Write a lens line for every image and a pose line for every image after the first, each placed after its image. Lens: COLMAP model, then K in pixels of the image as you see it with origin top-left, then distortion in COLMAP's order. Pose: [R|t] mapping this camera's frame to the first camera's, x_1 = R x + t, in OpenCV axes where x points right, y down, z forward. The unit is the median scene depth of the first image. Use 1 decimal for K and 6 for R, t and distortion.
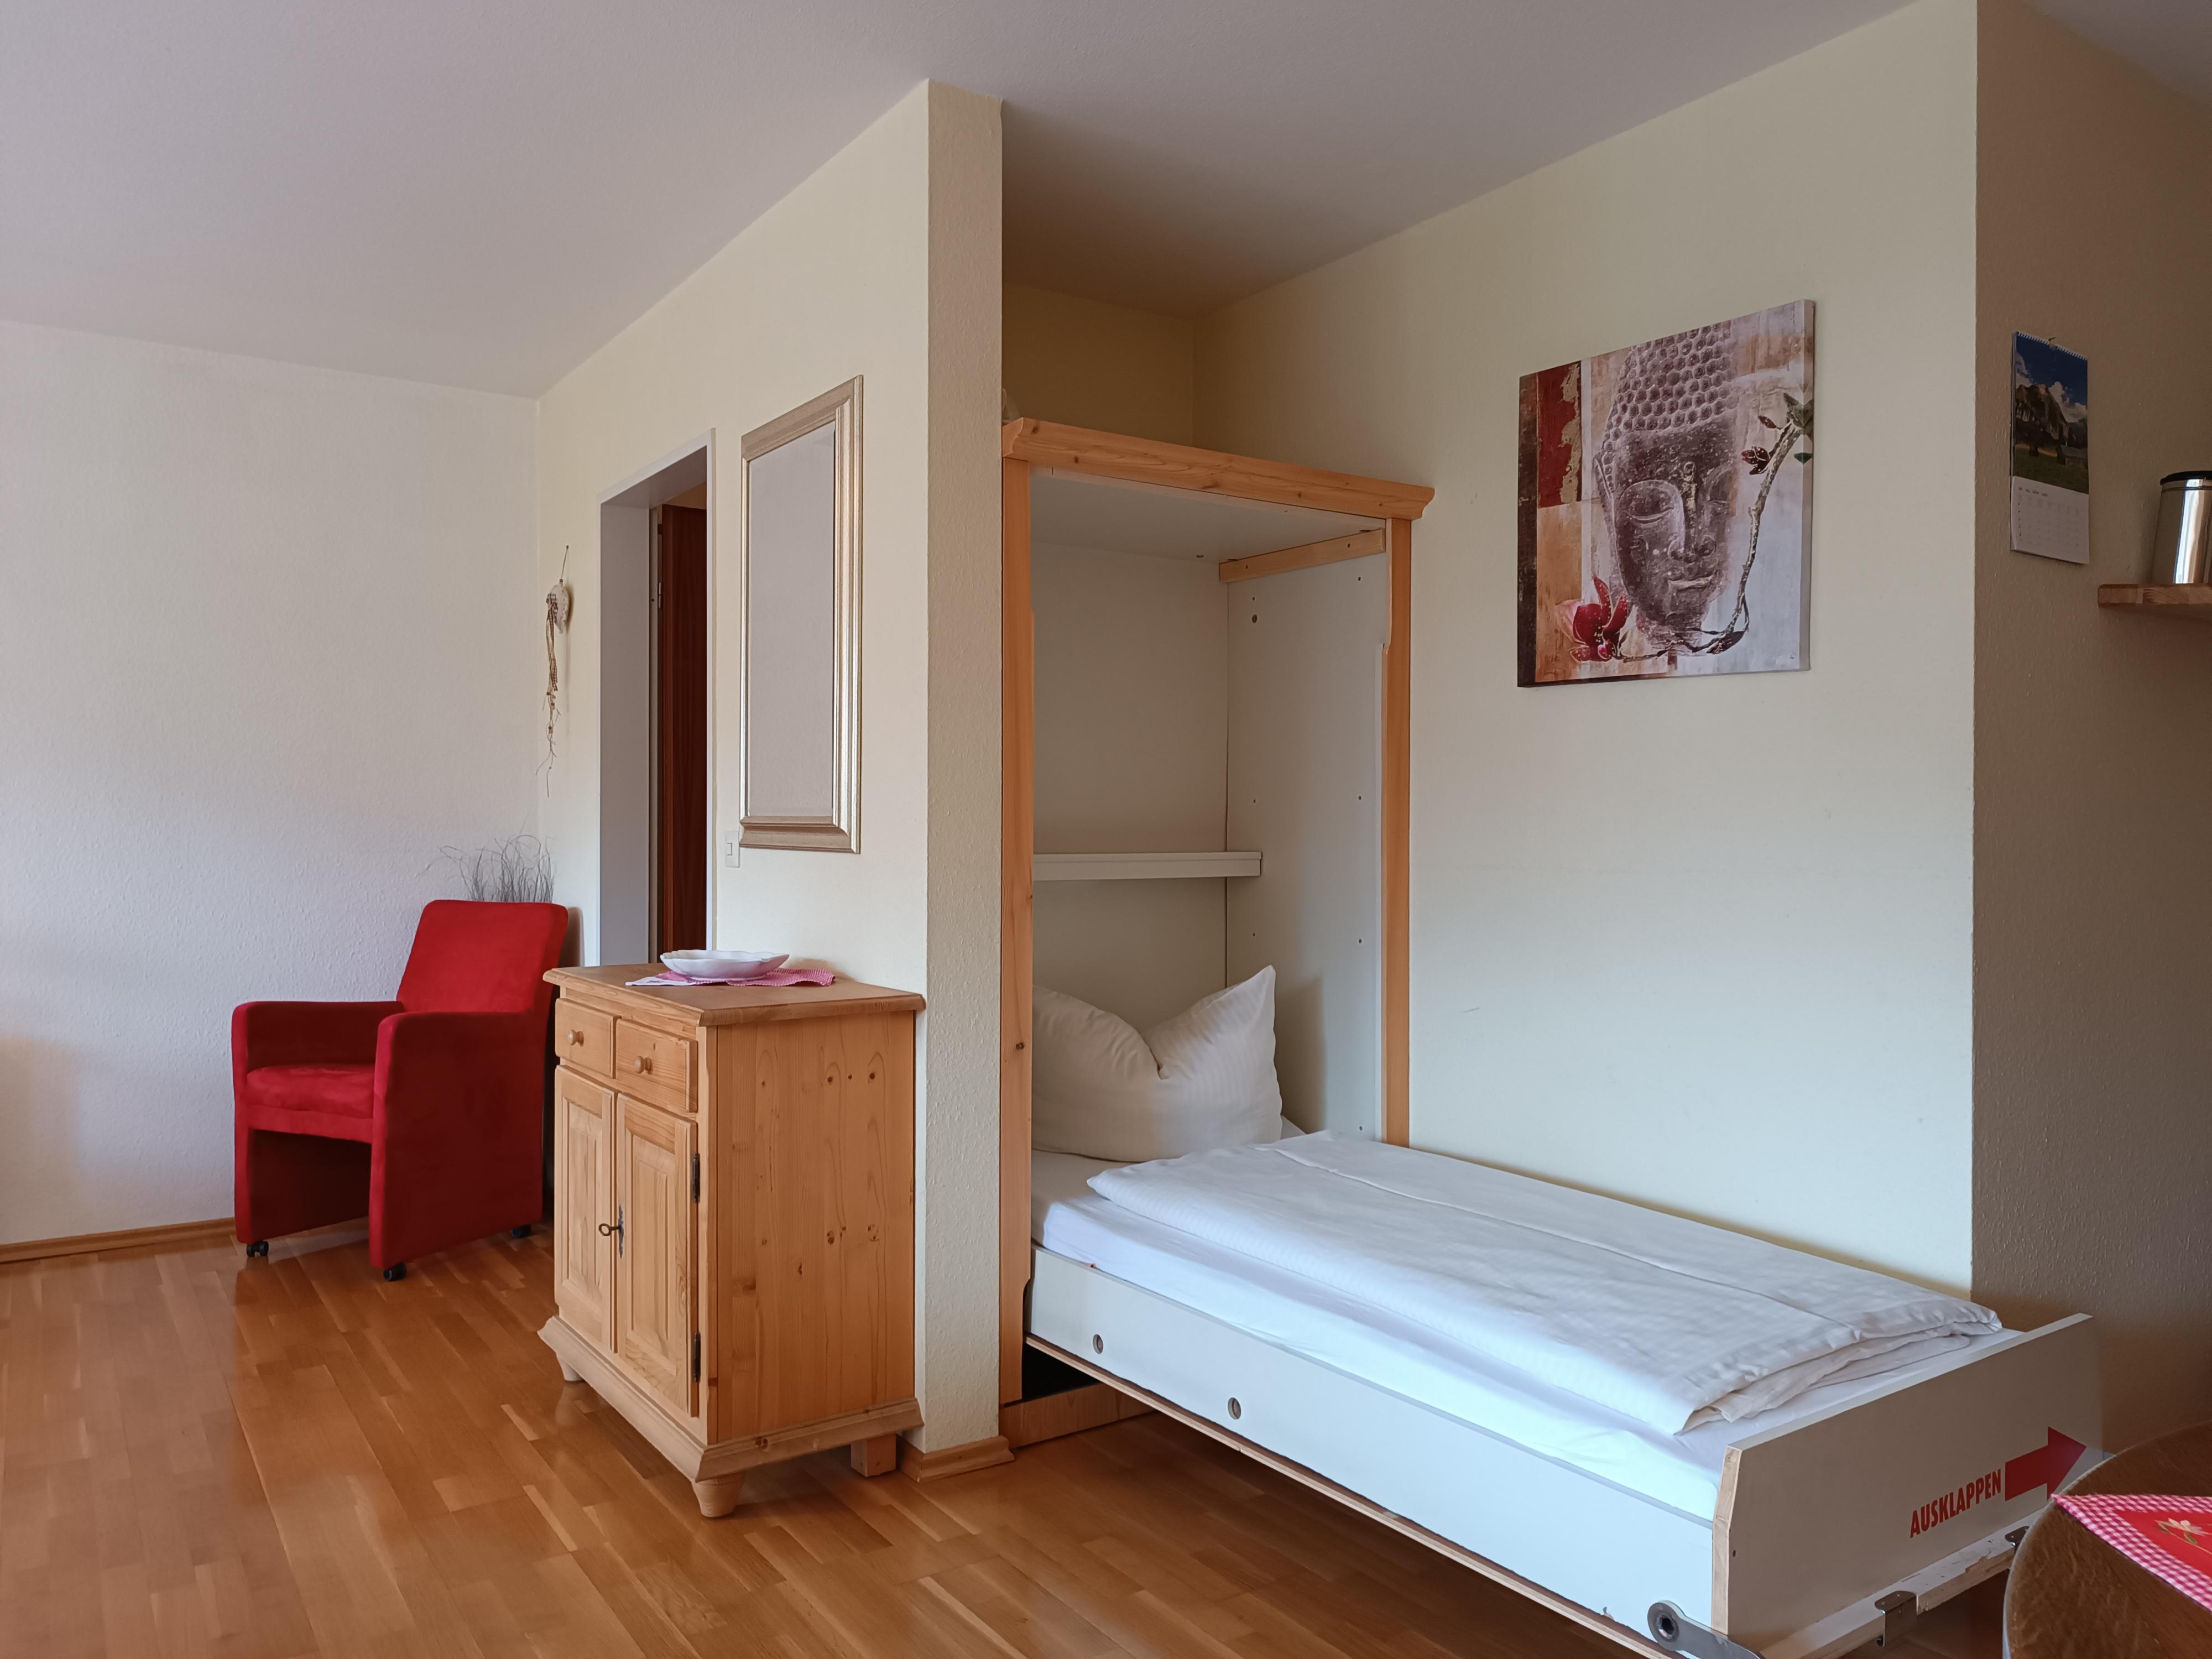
lens RADIAL K [[1577.9, 0, 1103.0], [0, 1577.9, 830.9], [0, 0, 1]] dist [0.024318, -0.021749]
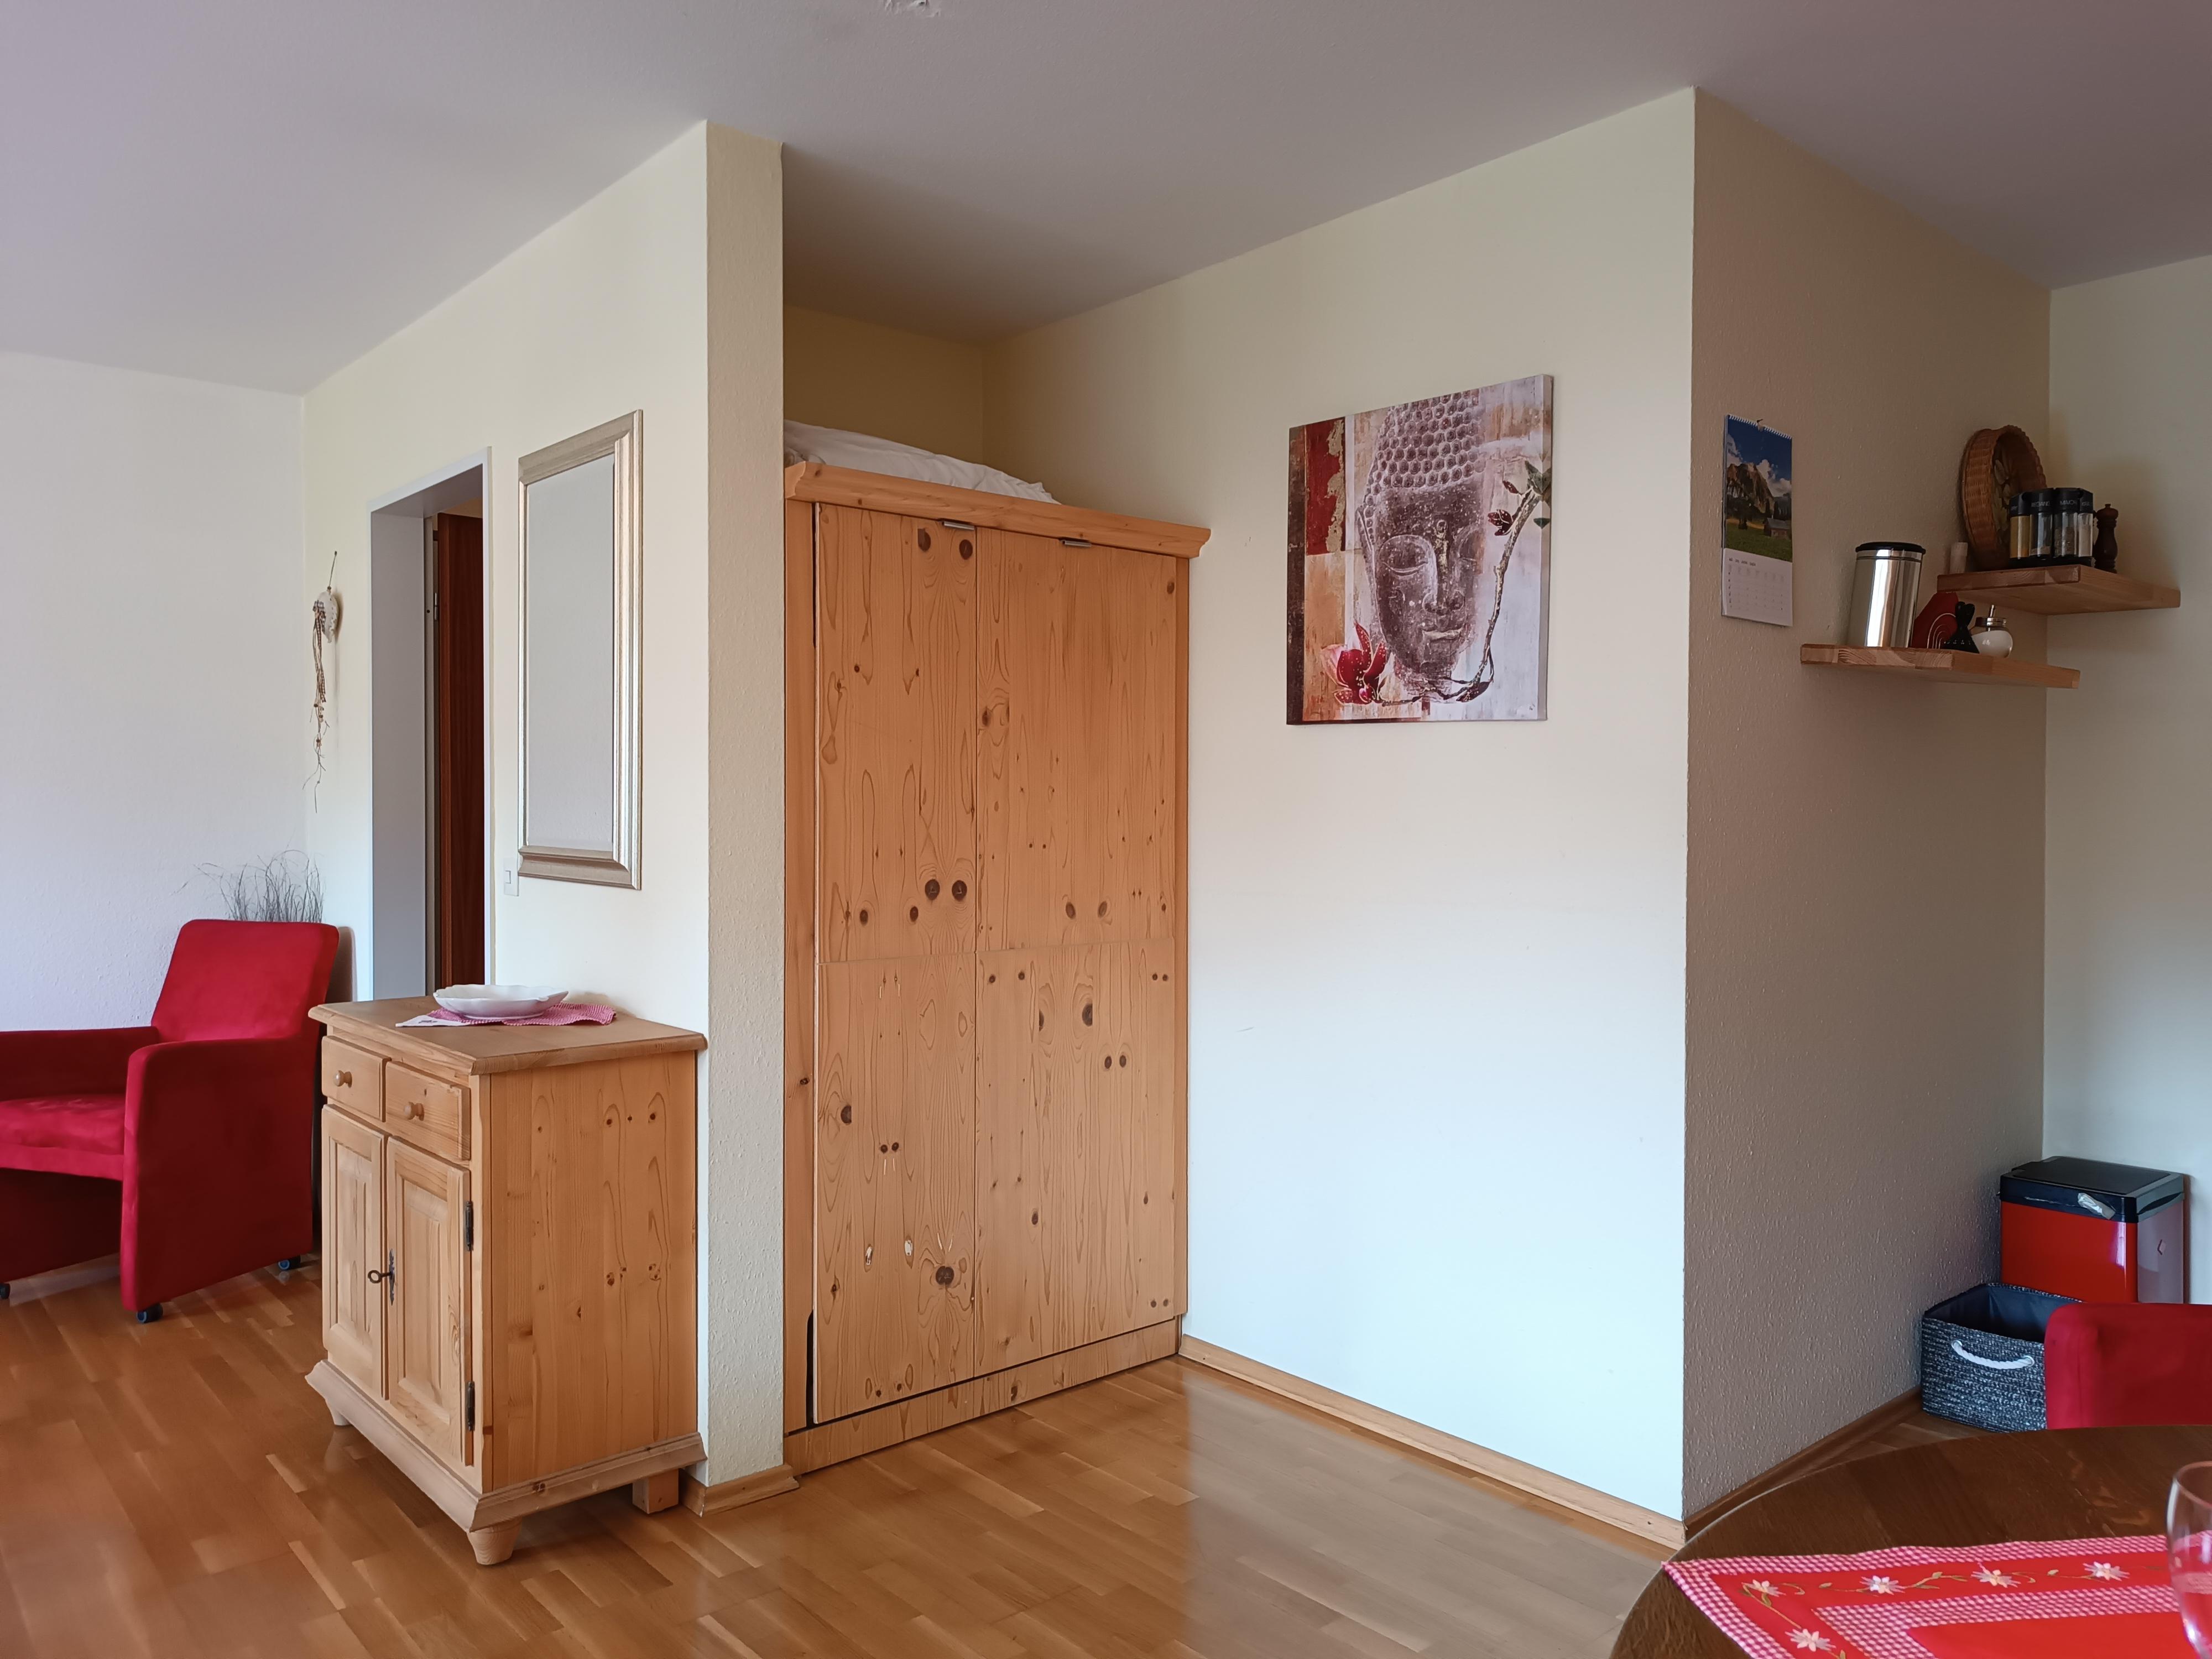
lens RADIAL K [[1577.9, 0, 1096.8], [0, 1577.9, 829.1], [0, 0, 1]] dist [0.024318, -0.021749]
pose [[0.993208, -0.001735, 0.116339, 0.016910], [0.000313, 0.999925, 0.012245, -0.038578], [-0.116351, -0.012126, 0.993134, -0.027394]]
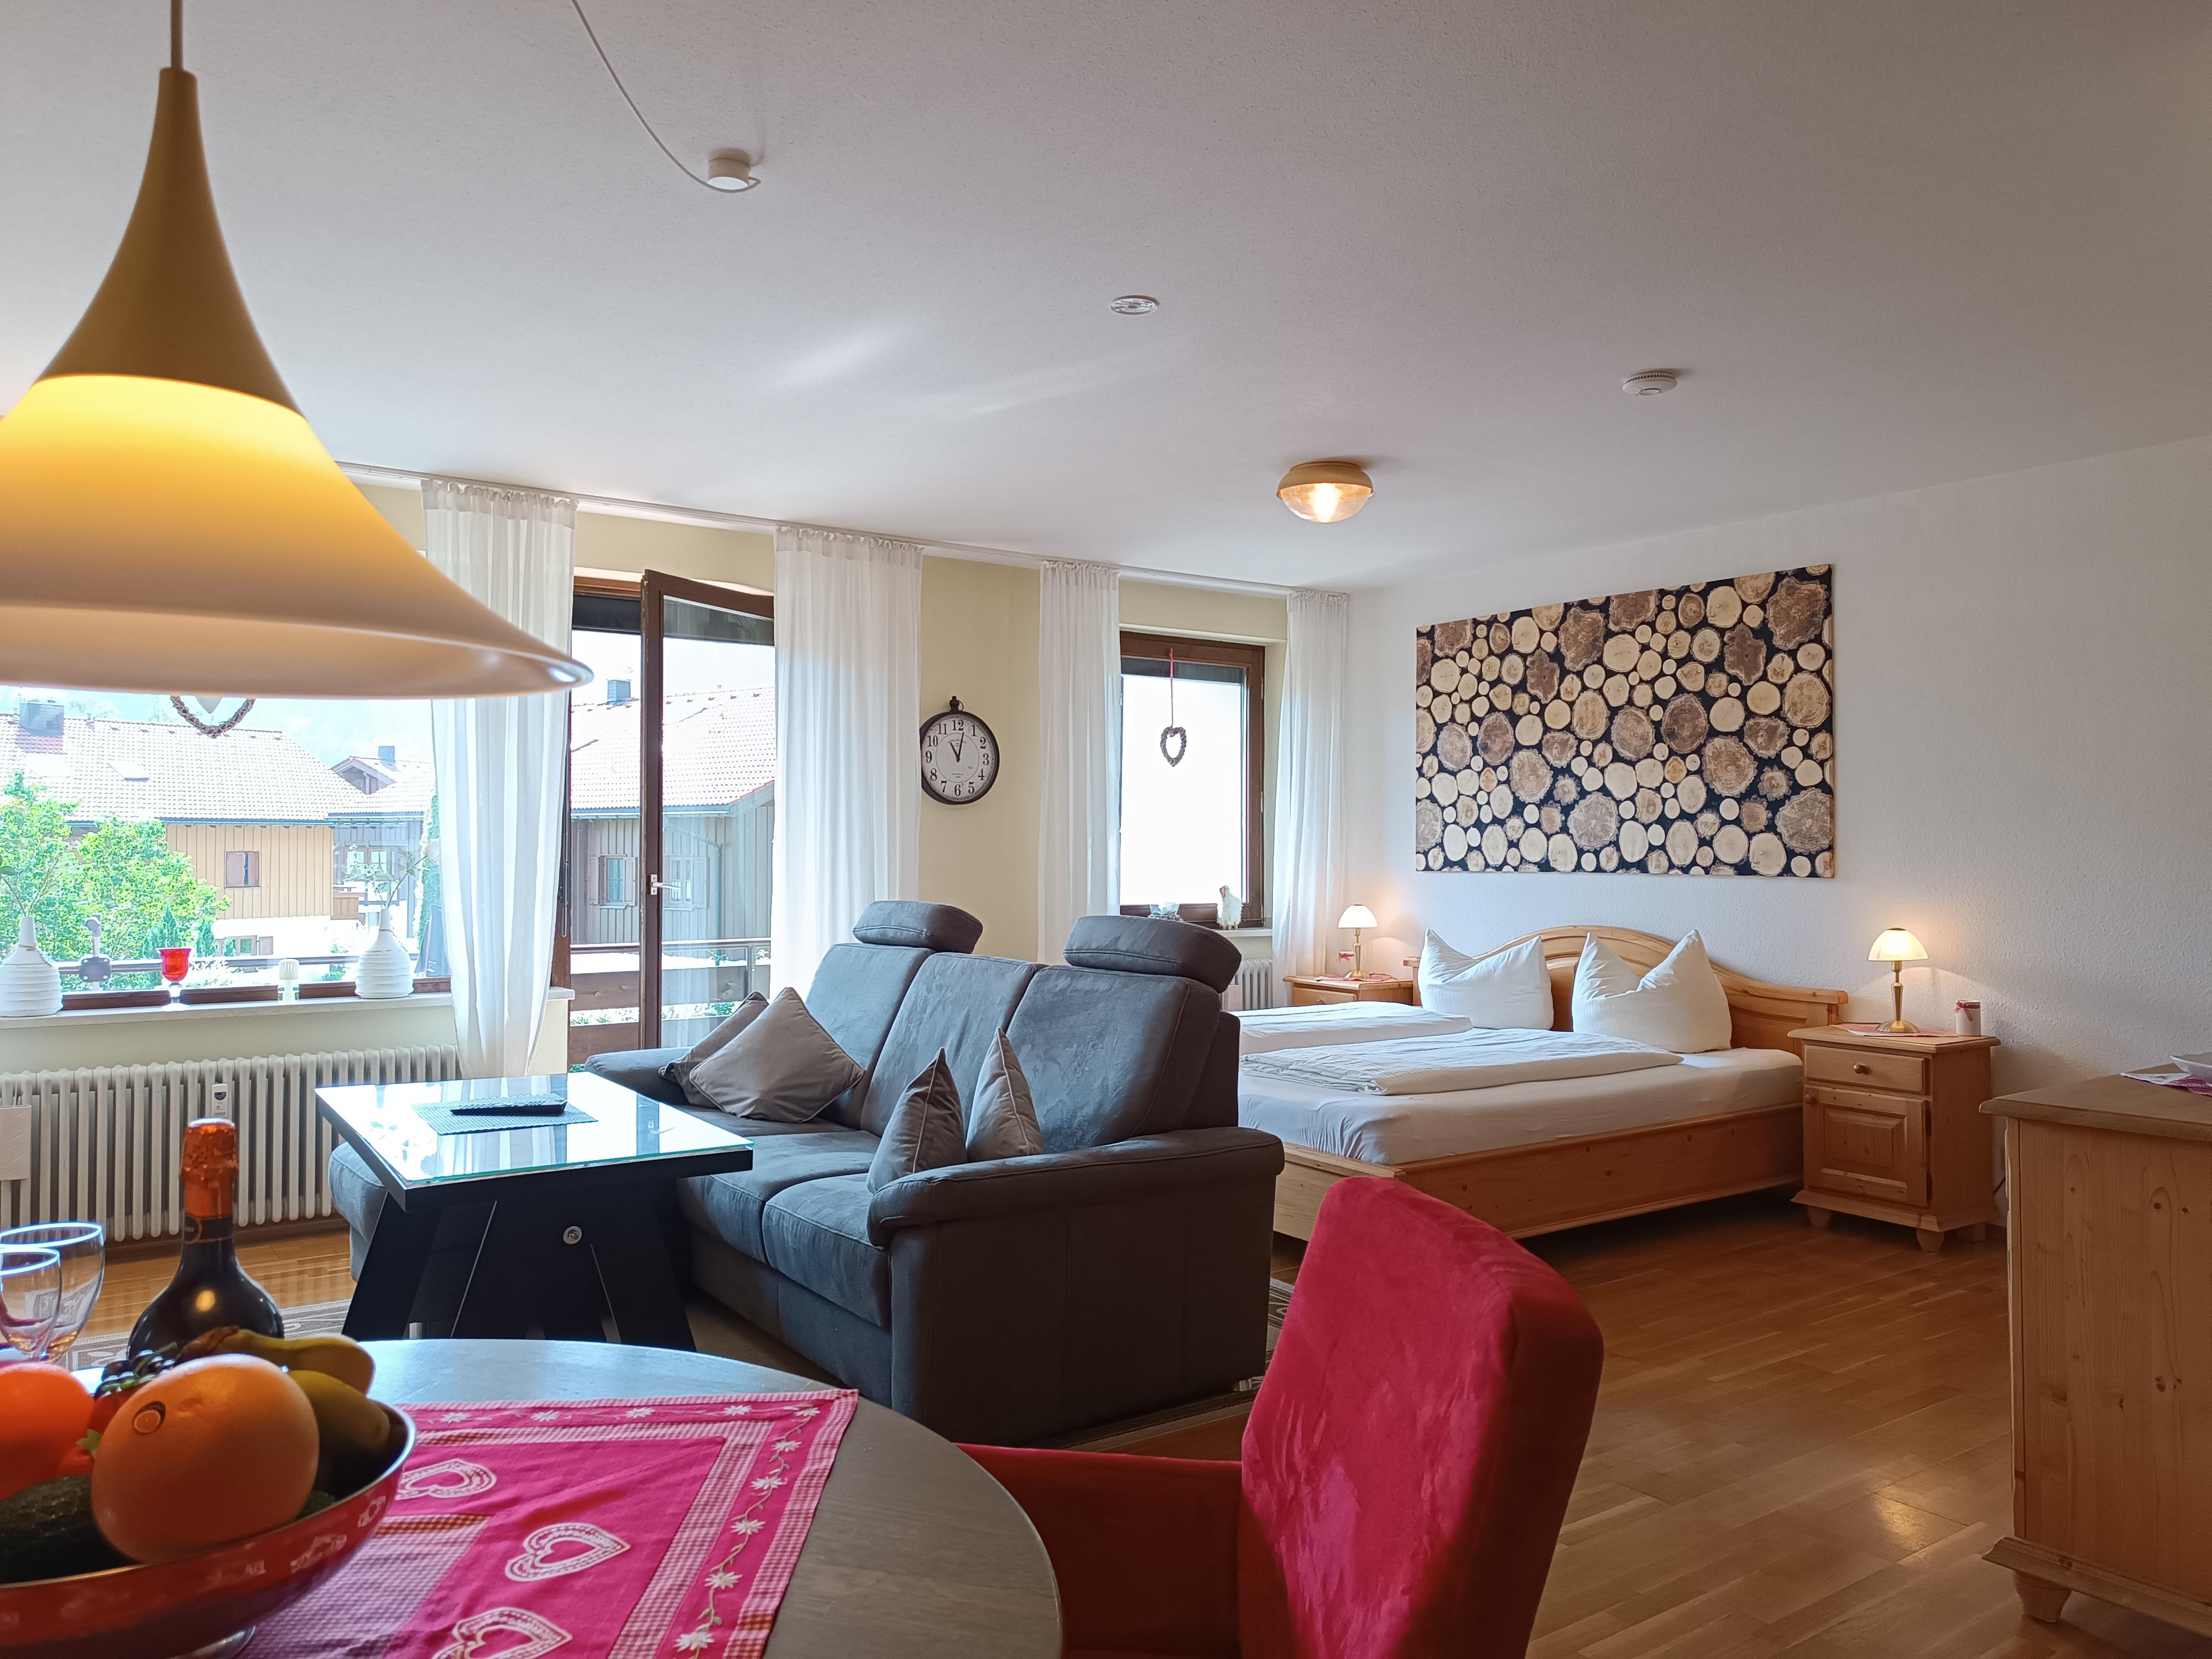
lens RADIAL K [[1577.9, 0, 1106.9], [0, 1577.9, 835.4], [0, 0, 1]] dist [0.024318, -0.021749]
pose [[0.006904, -0.006444, -0.999955, 0.693897], [0.001124, 0.999979, -0.006437, -0.044544], [0.999976, -0.001079, 0.006911, 0.387398]]
